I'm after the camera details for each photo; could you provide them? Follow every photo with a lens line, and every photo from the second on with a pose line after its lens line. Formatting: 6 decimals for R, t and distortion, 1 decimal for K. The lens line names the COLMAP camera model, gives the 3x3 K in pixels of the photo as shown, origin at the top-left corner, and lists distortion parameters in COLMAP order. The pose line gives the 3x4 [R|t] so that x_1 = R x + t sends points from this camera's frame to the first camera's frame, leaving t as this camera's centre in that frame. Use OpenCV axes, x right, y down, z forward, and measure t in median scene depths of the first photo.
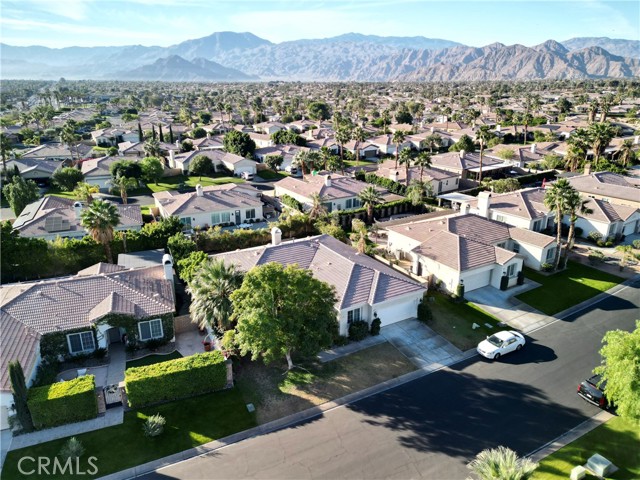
lens RADIAL K [[446.8, 0, 320.0], [0, 446.8, 240.0], [0, 0, 1]] dist [0.080221, -0.068771]
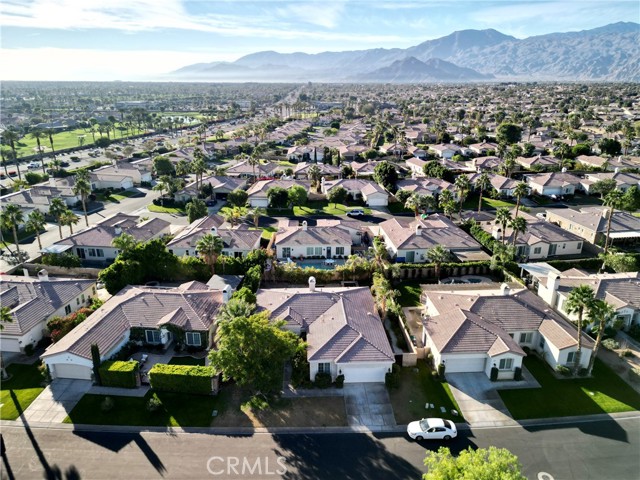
lens RADIAL K [[446.8, 0, 320.0], [0, 446.8, 240.0], [0, 0, 1]] dist [0.080221, -0.068771]
pose [[0.888043, 0.152838, -0.433613, 0.420680], [-0.151930, 0.987699, 0.036986, -0.171369], [0.433931, 0.033034, 0.900340, -0.107236]]
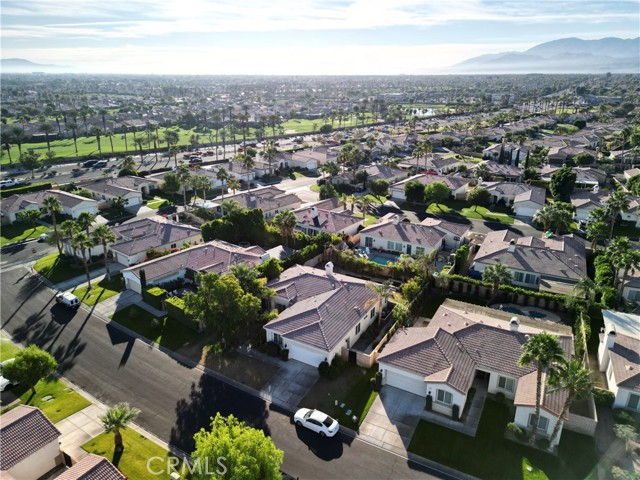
lens RADIAL K [[446.8, 0, 320.0], [0, 446.8, 240.0], [0, 0, 1]] dist [0.080221, -0.068771]
pose [[0.496369, 0.300388, -0.814485, 0.876791], [-0.287019, 0.942249, 0.172591, -0.290136], [0.819291, 0.148104, 0.553920, 0.235730]]
